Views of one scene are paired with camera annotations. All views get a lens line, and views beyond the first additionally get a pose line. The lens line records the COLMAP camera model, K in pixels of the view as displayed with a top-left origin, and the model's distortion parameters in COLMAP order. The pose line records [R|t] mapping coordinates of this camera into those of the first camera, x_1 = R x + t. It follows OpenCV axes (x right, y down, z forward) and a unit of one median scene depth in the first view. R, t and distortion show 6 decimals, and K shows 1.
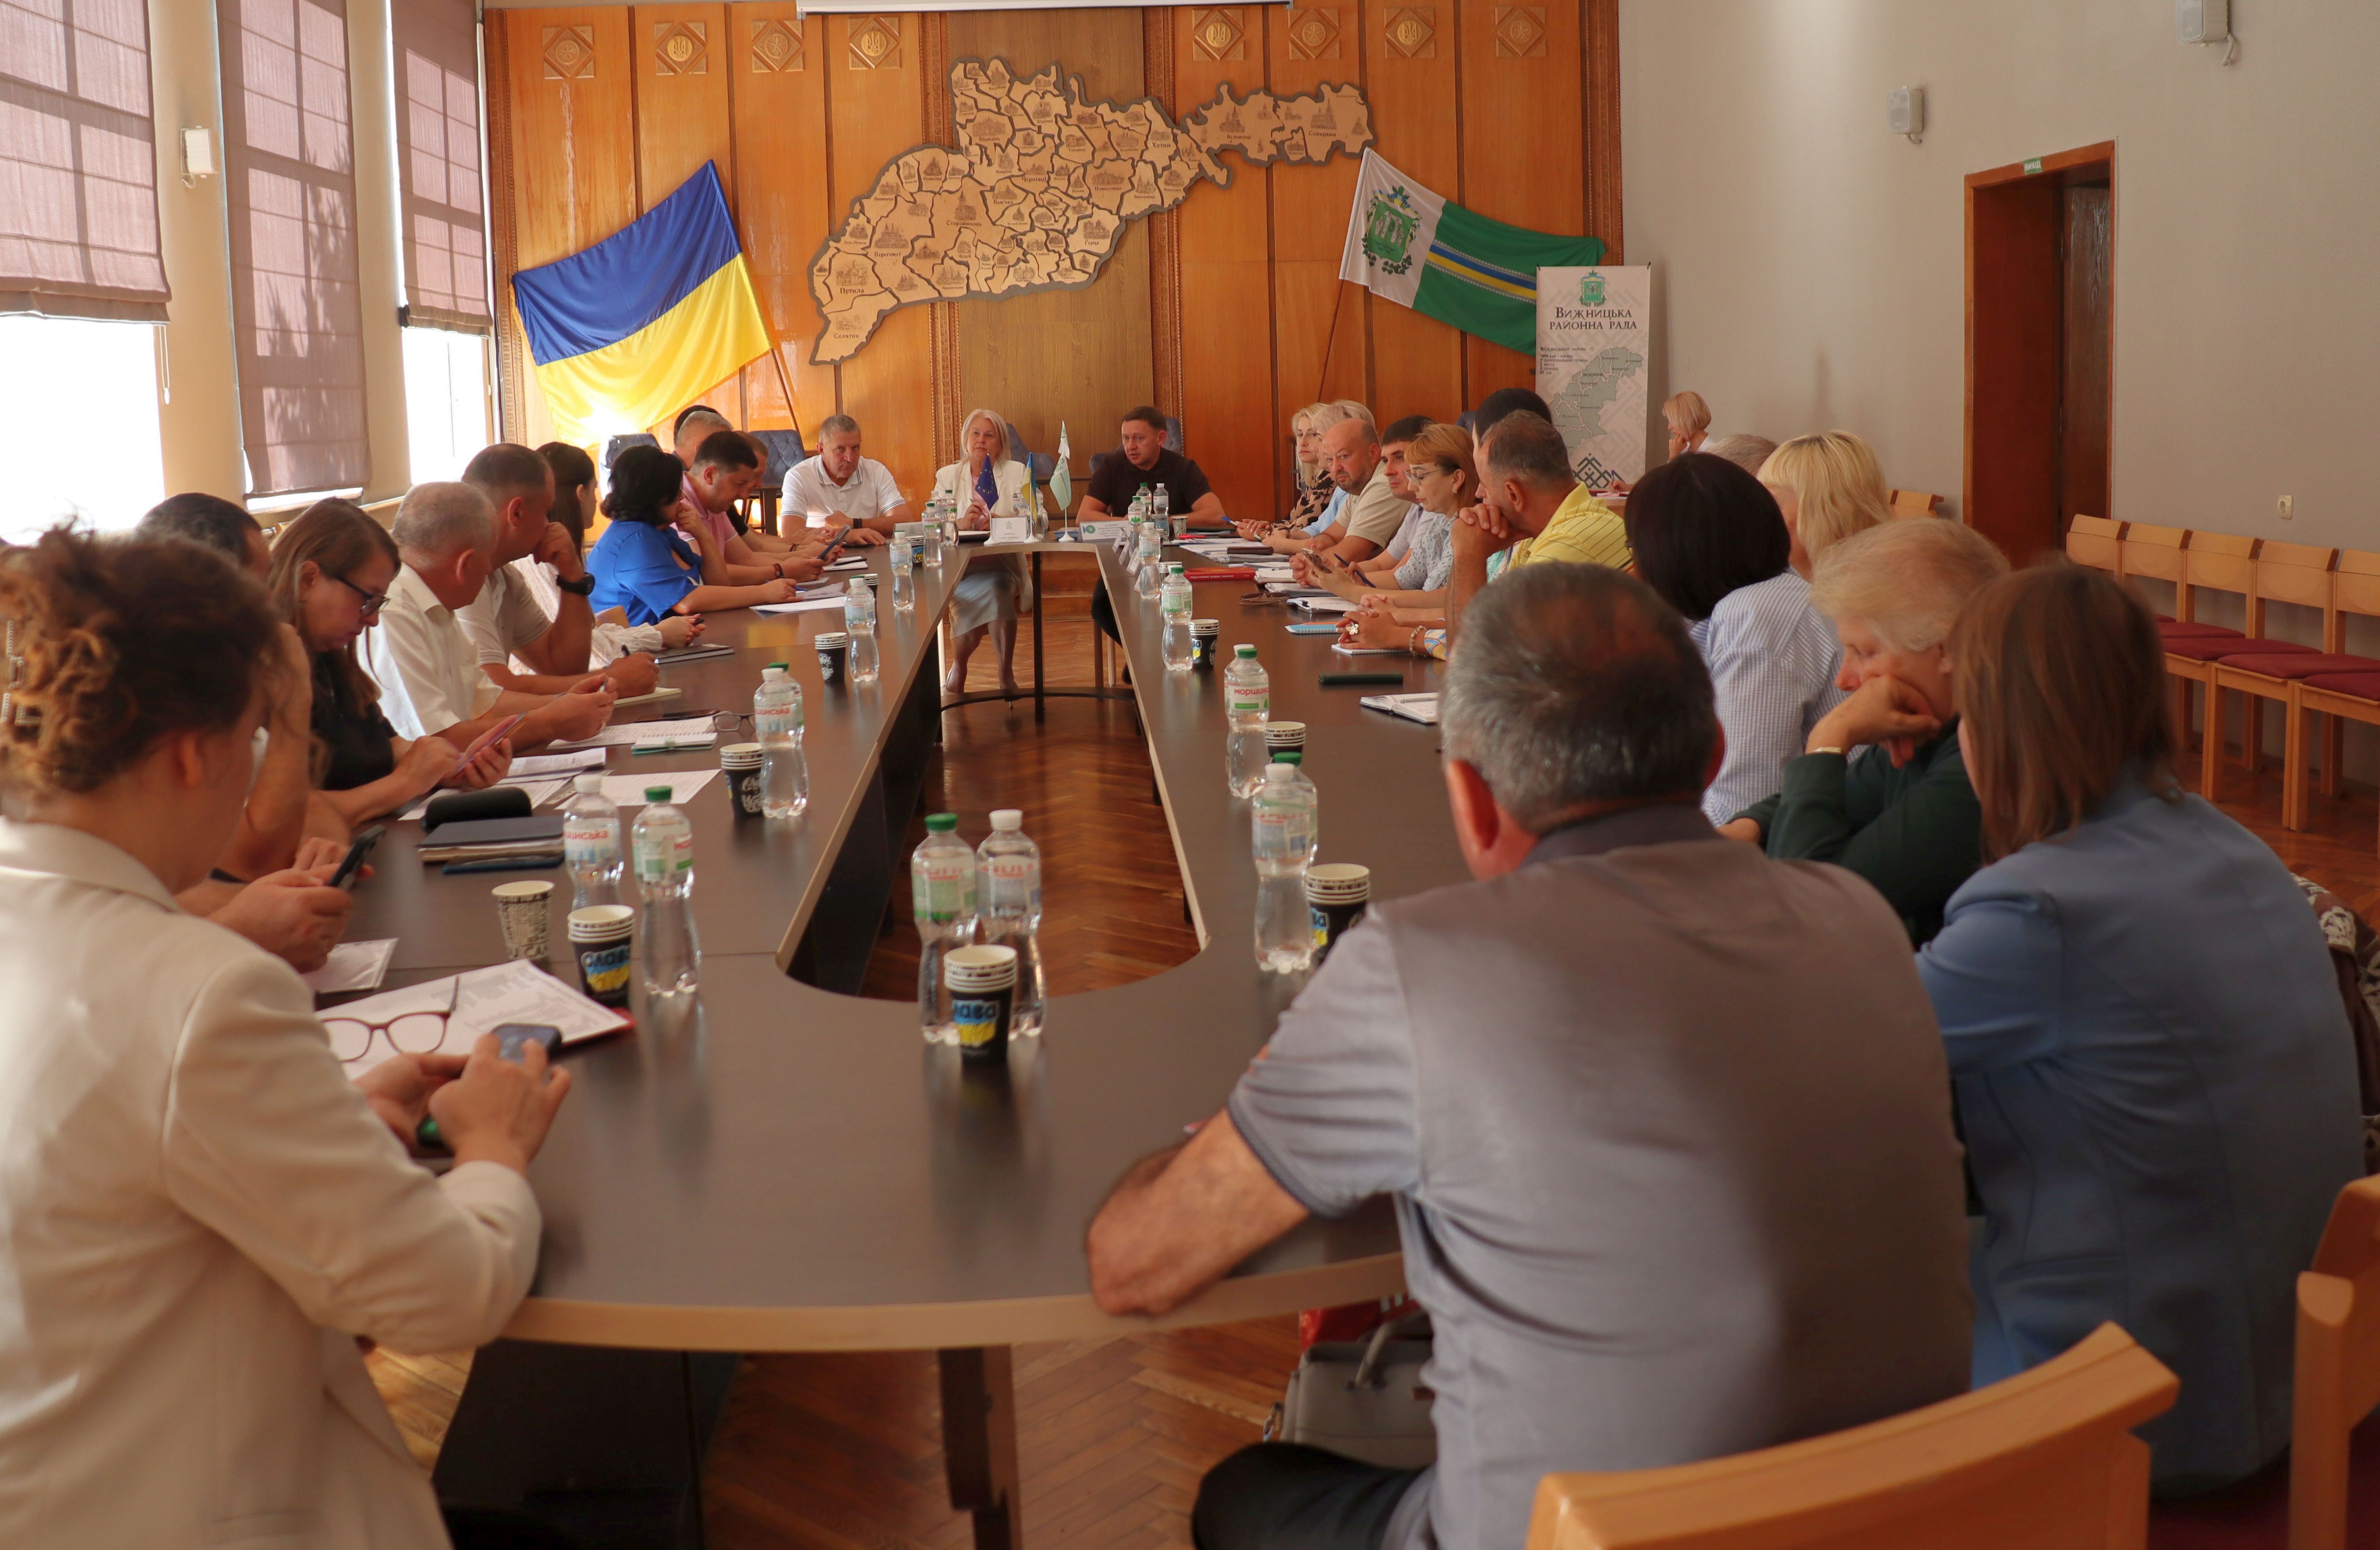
lens RADIAL K [[2998.7, 0, 1192.7], [0, 2998.7, 775.5], [0, 0, 1]] dist [0.022681, 0.000000]
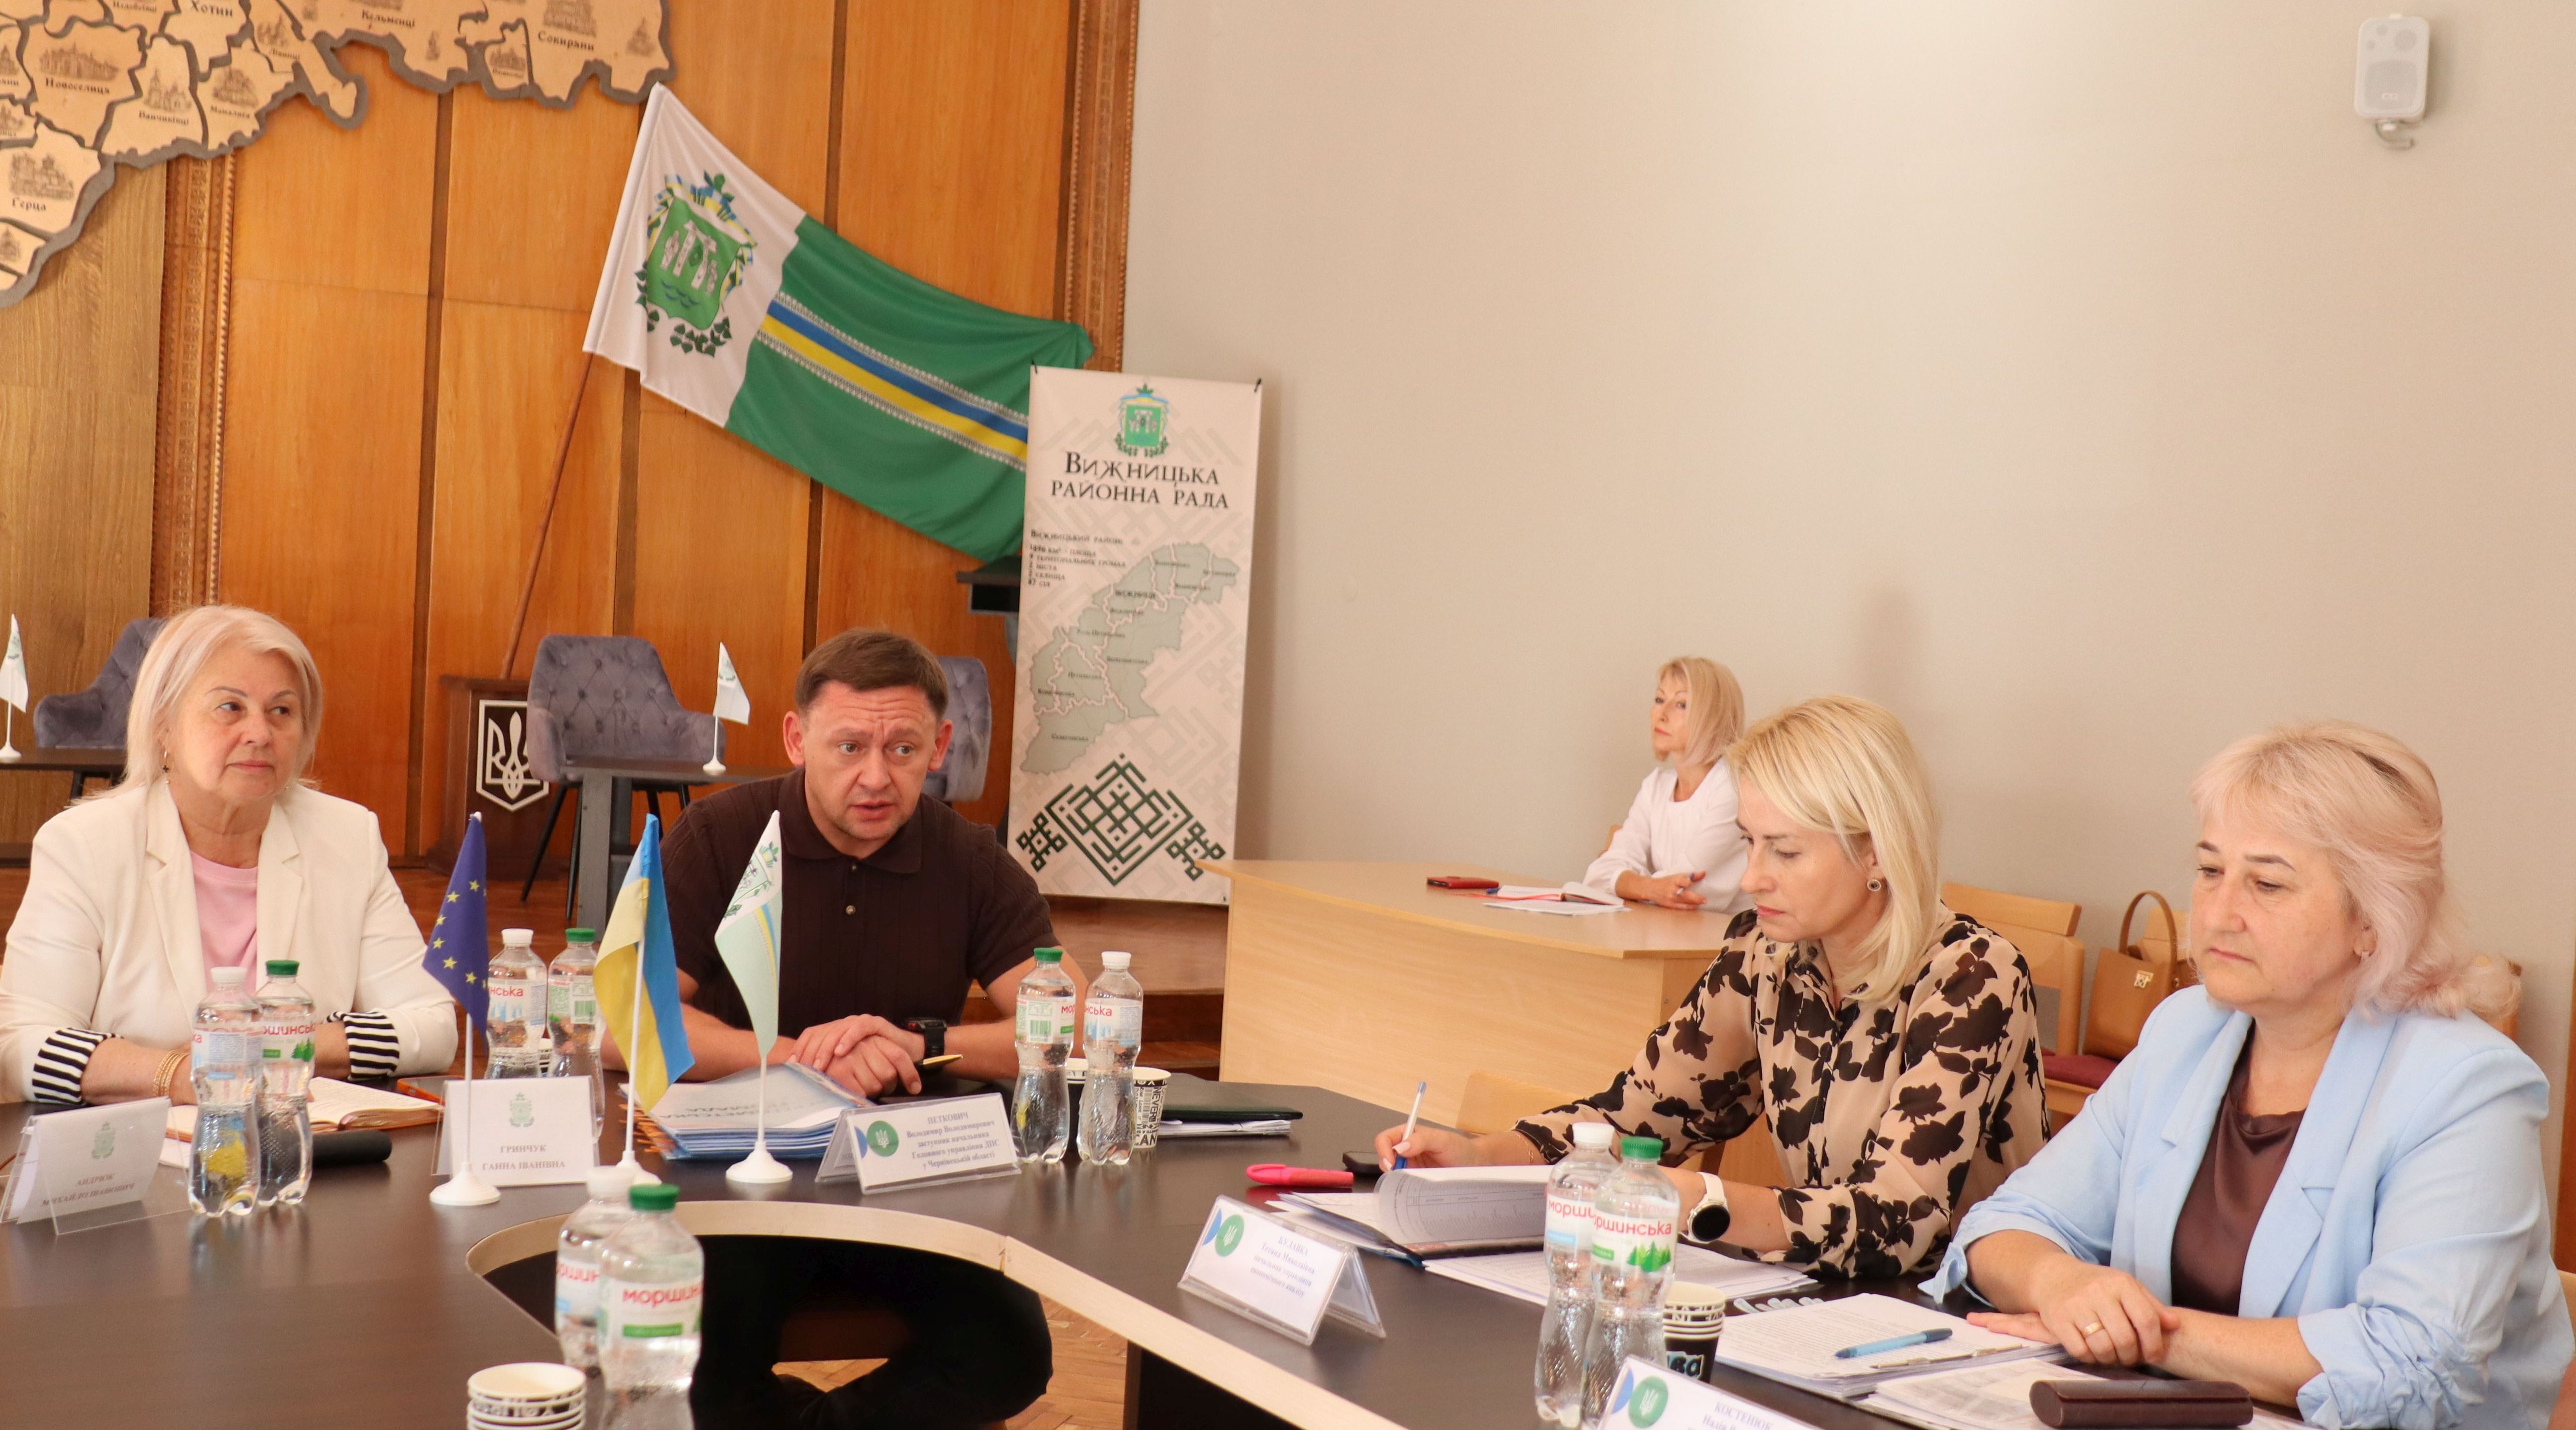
lens RADIAL K [[3444.0, 0, 1288.4], [0, 3444.0, 700.3], [0, 0, 1]] dist [0.102440, 0.000000]
pose [[0.900139, 0.059287, 0.431550, -0.083380], [-0.017482, 0.994813, -0.100203, -0.058574], [-0.435253, 0.082652, 0.896506, 0.471771]]
